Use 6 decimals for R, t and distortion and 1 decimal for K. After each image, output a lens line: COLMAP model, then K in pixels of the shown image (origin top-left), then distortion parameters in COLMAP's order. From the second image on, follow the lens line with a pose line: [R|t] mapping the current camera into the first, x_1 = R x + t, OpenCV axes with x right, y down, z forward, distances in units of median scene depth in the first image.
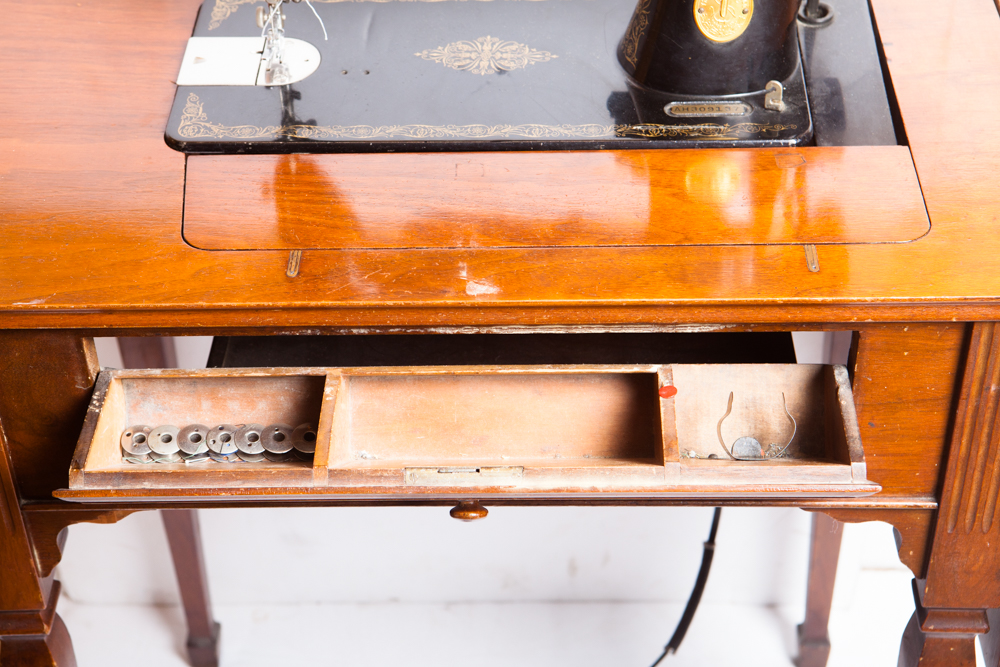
lens RADIAL K [[1801.3, 0, 500.0], [0, 1801.3, 333.5], [0, 0, 1]] dist [0.517765, -2.876557]
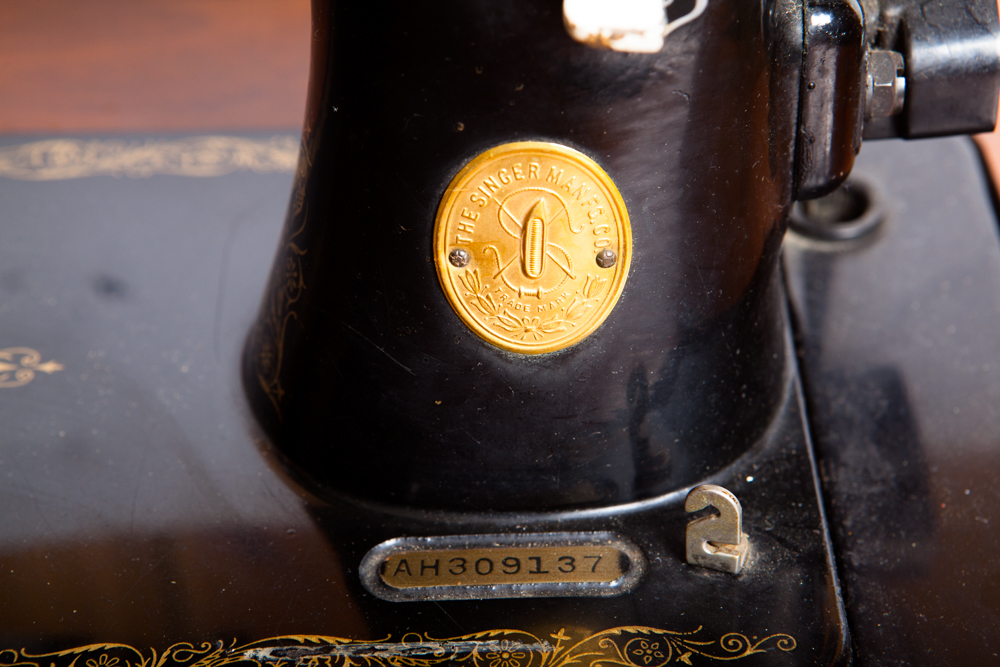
lens RADIAL K [[2045.8, 0, 500.0], [0, 2045.8, 333.5], [0, 0, 1]] dist [0.322363, 0.202032]
pose [[0.999472, -0.026411, 0.018935, 0.108064], [0.026967, 0.999193, -0.029753, -0.151543], [-0.018134, 0.030248, 0.999378, 0.656688]]
